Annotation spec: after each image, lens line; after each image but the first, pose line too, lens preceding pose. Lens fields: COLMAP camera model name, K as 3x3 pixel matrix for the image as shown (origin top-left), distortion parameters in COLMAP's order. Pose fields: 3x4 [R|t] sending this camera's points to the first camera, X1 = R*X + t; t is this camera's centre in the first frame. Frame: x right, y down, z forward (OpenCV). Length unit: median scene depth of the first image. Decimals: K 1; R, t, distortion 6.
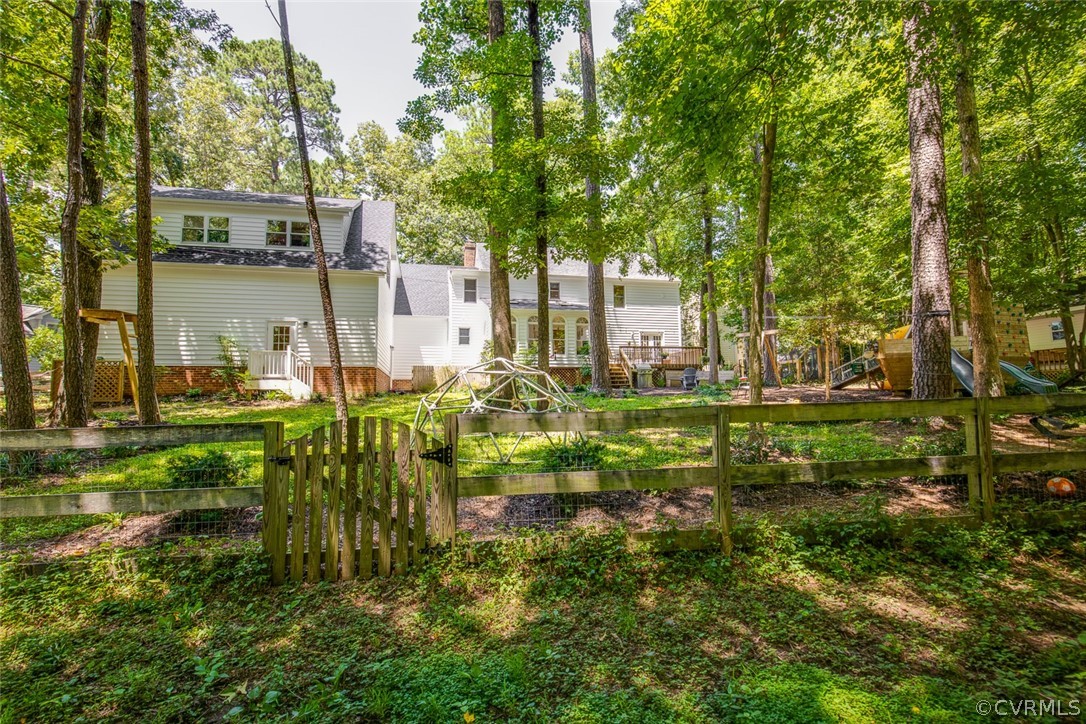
lens RADIAL K [[496.2, 0, 541.1], [0, 496.2, 363.1], [0, 0, 1]] dist [-0.008787, 0.000486]
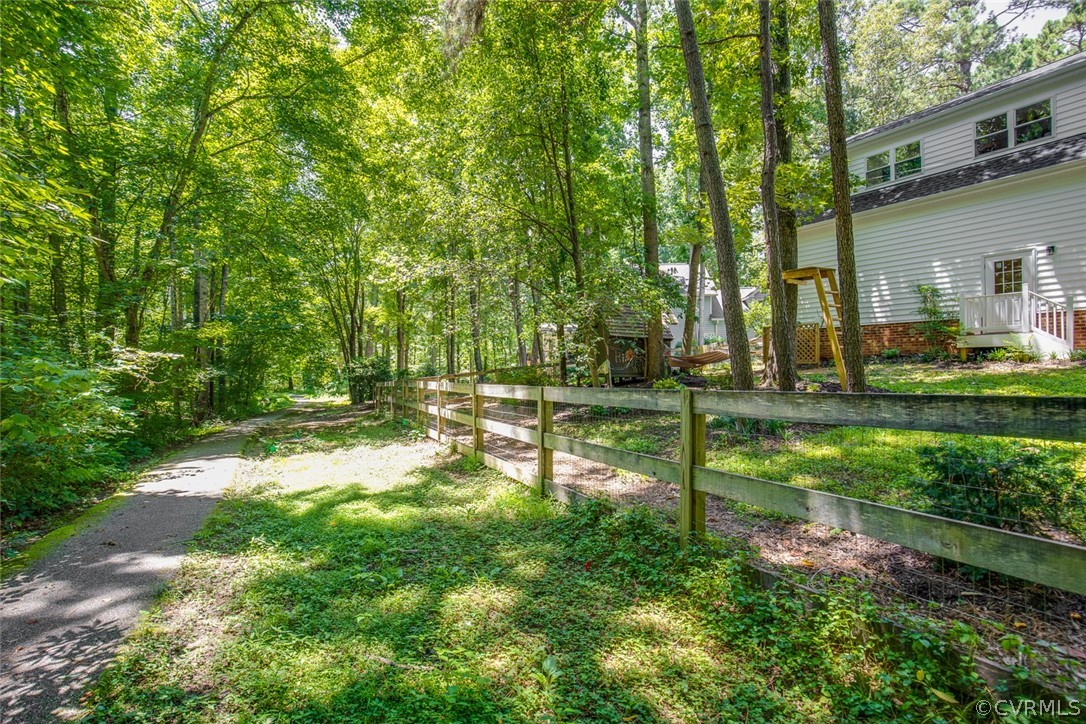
lens RADIAL K [[496.2, 0, 539.9], [0, 496.2, 364.2], [0, 0, 1]] dist [-0.008787, 0.000486]
pose [[0.357467, -0.001329, -0.933925, -0.104734], [0.070029, 0.997222, 0.025384, 0.012373], [0.931297, -0.074475, 0.356567, 0.103088]]
